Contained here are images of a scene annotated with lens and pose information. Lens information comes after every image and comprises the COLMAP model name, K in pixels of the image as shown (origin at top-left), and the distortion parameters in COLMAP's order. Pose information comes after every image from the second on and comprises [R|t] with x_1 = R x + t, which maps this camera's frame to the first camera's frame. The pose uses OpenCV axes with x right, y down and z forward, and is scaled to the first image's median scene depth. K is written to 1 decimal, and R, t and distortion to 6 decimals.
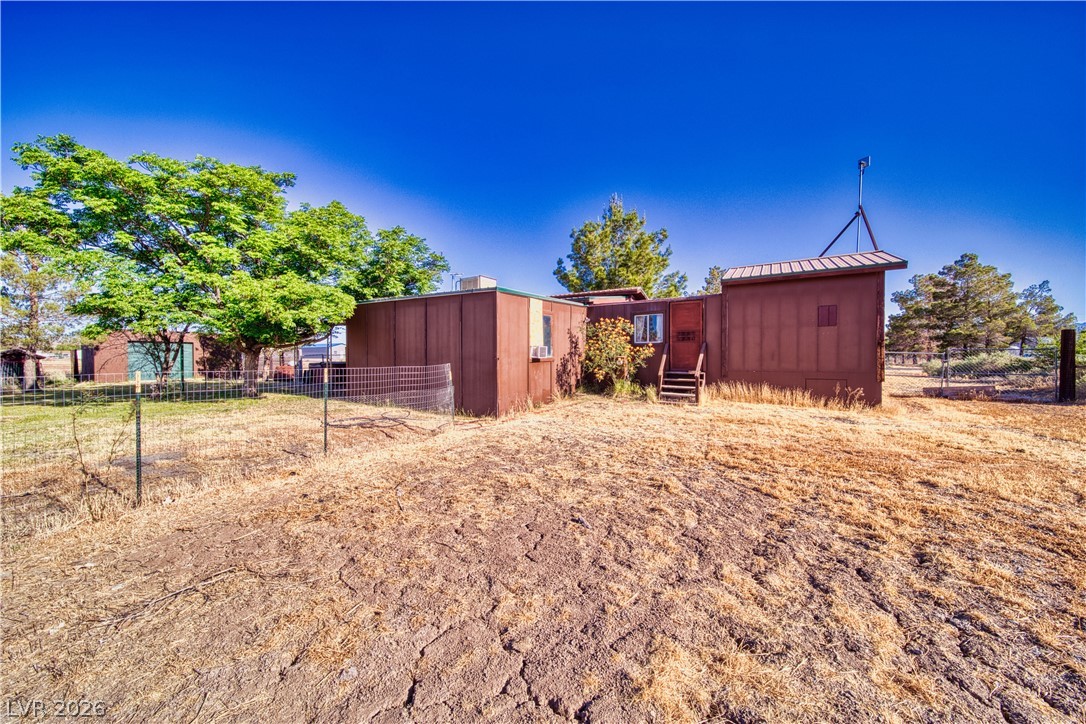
lens RADIAL K [[379.2, 0, 540.5], [0, 379.2, 360.9], [0, 0, 1]] dist [-0.001701, -0.001466]
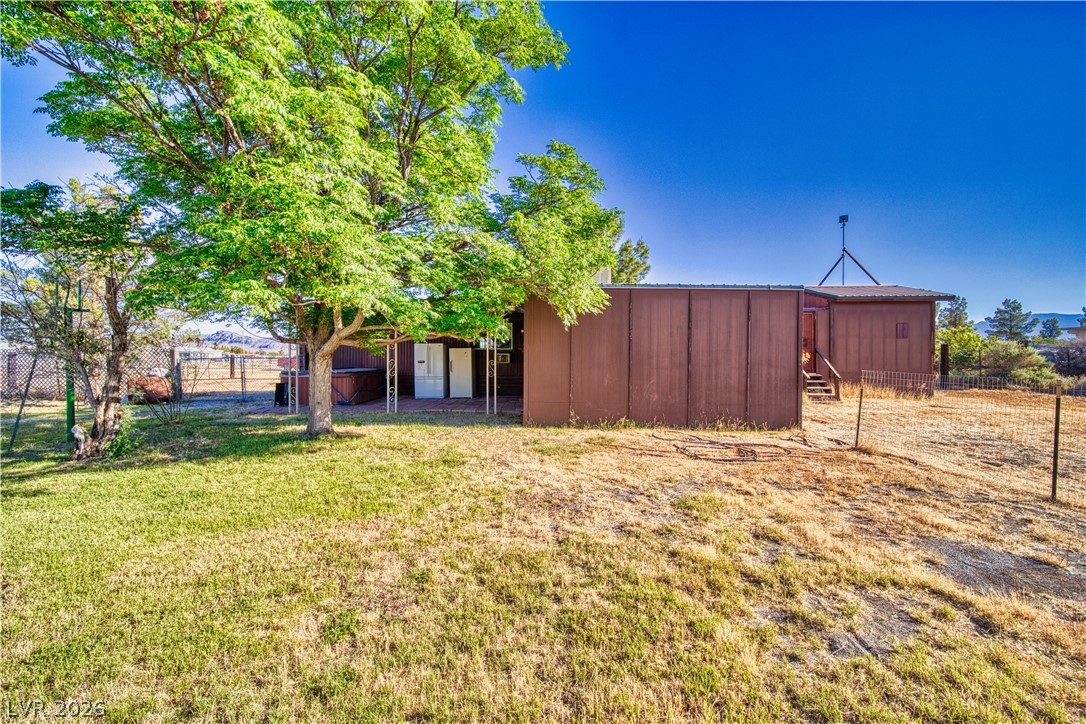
lens RADIAL K [[379.2, 0, 542.4], [0, 379.2, 361.0], [0, 0, 1]] dist [-0.001701, -0.001466]
pose [[0.866343, -0.002835, 0.499441, -0.981318], [0.007669, 0.999942, -0.007626, -0.009645], [-0.499390, 0.010437, 0.866315, 0.455219]]
